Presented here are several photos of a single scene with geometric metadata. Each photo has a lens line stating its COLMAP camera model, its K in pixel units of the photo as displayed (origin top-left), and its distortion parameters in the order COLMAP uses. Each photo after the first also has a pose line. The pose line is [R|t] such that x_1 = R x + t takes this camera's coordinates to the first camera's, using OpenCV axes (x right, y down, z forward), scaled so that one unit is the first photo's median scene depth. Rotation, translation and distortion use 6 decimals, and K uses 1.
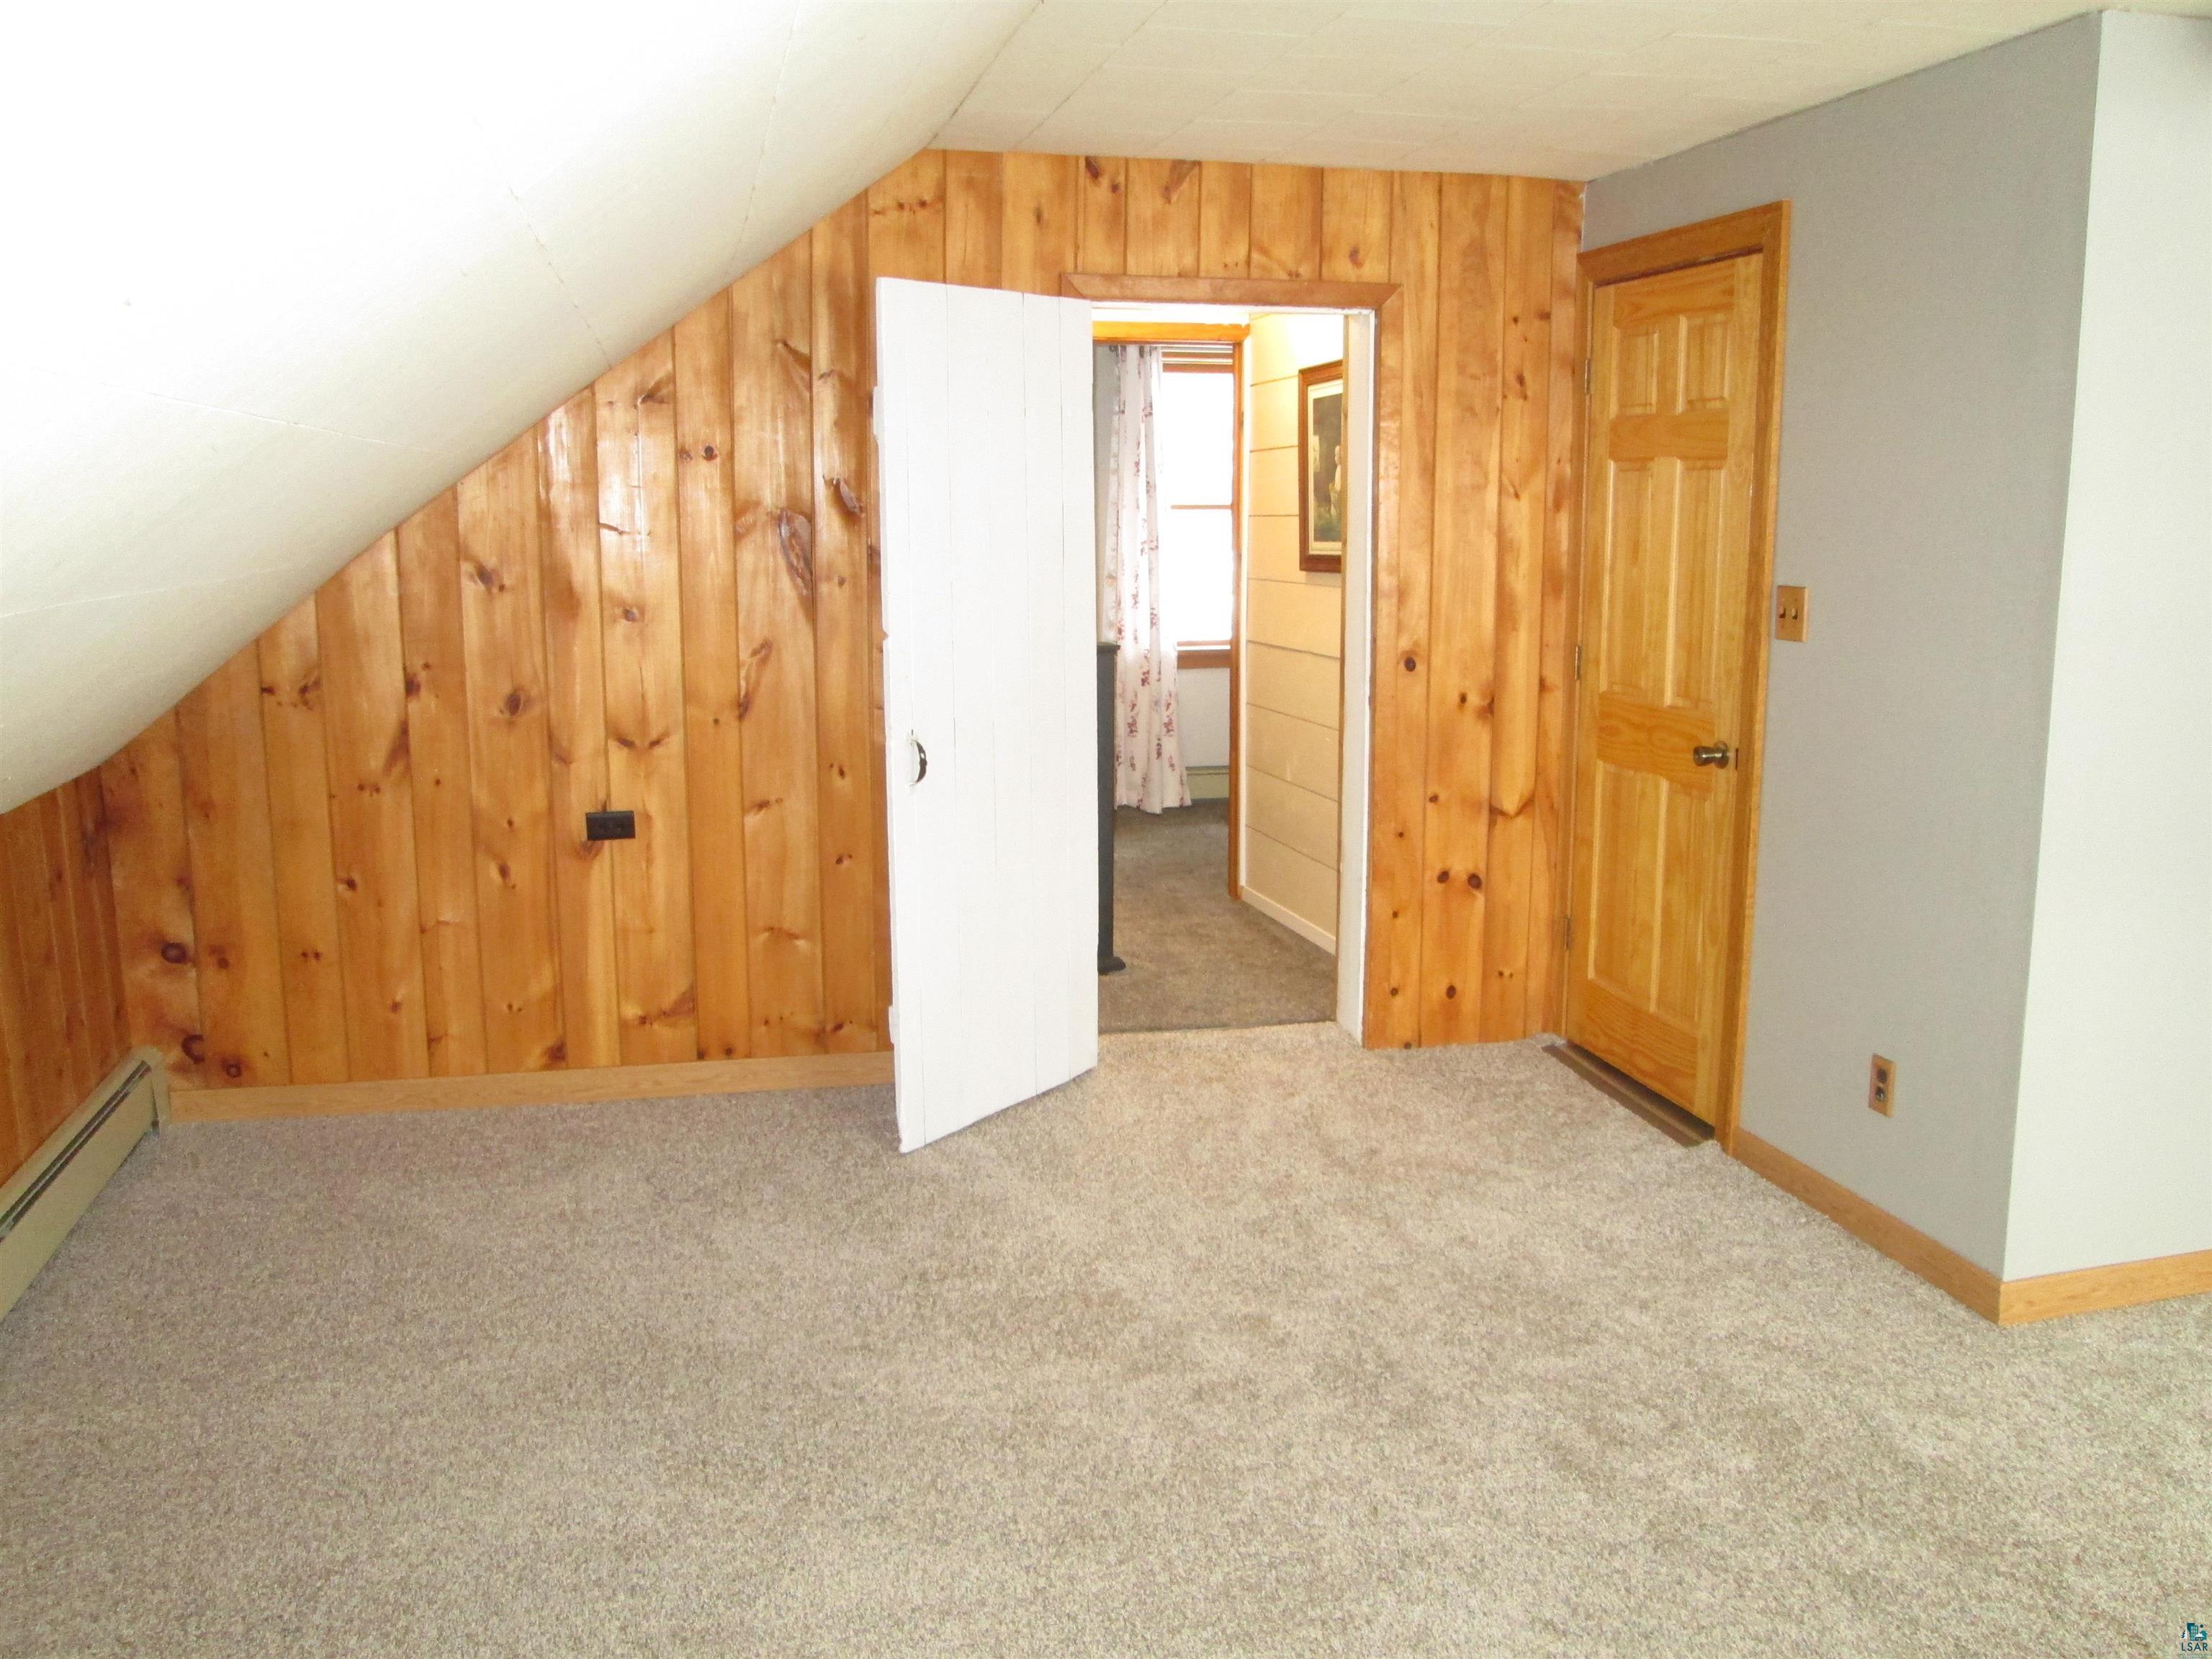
lens RADIAL K [[1827.2, 0, 1106.0], [0, 1827.2, 829.5], [0, 0, 1]] dist [-0.058132, 0.010506]
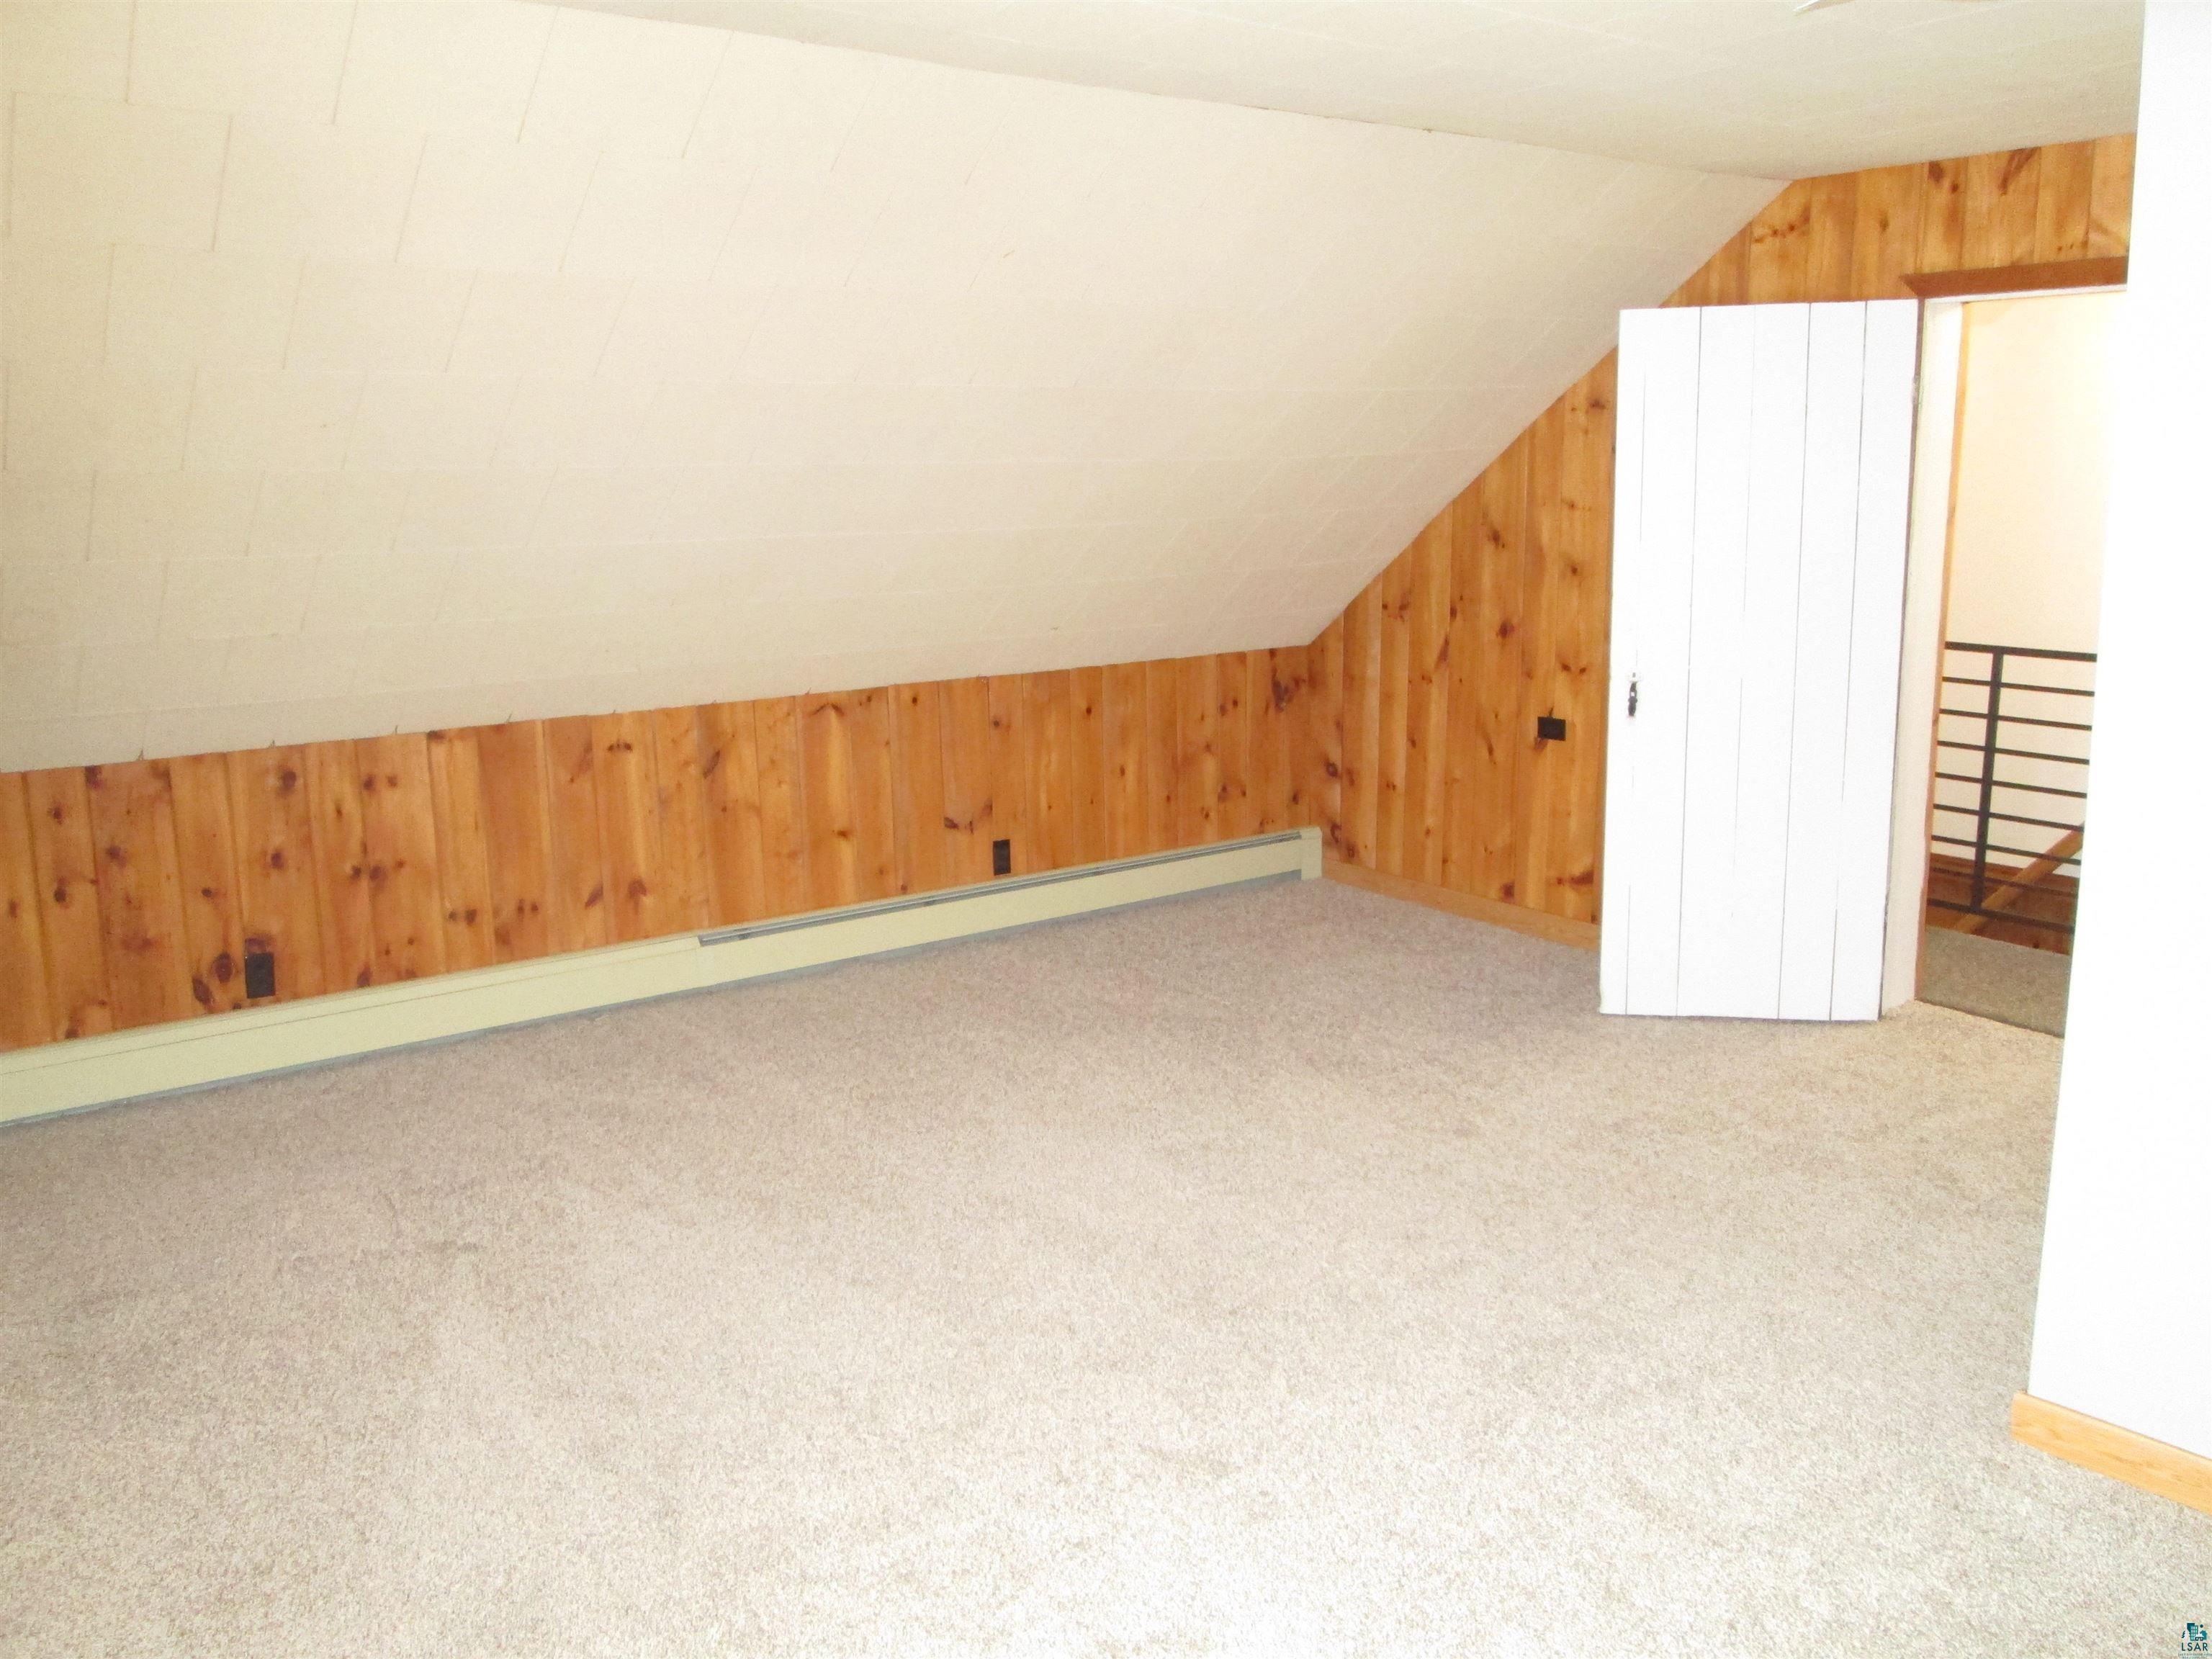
lens RADIAL K [[1827.2, 0, 1106.0], [0, 1827.2, 829.5], [0, 0, 1]] dist [-0.058132, 0.010506]
pose [[0.390211, 0.175443, -0.903856, 0.825591], [-0.150810, 0.980598, 0.125231, -0.048209], [0.908291, 0.087444, 0.409098, 0.170398]]
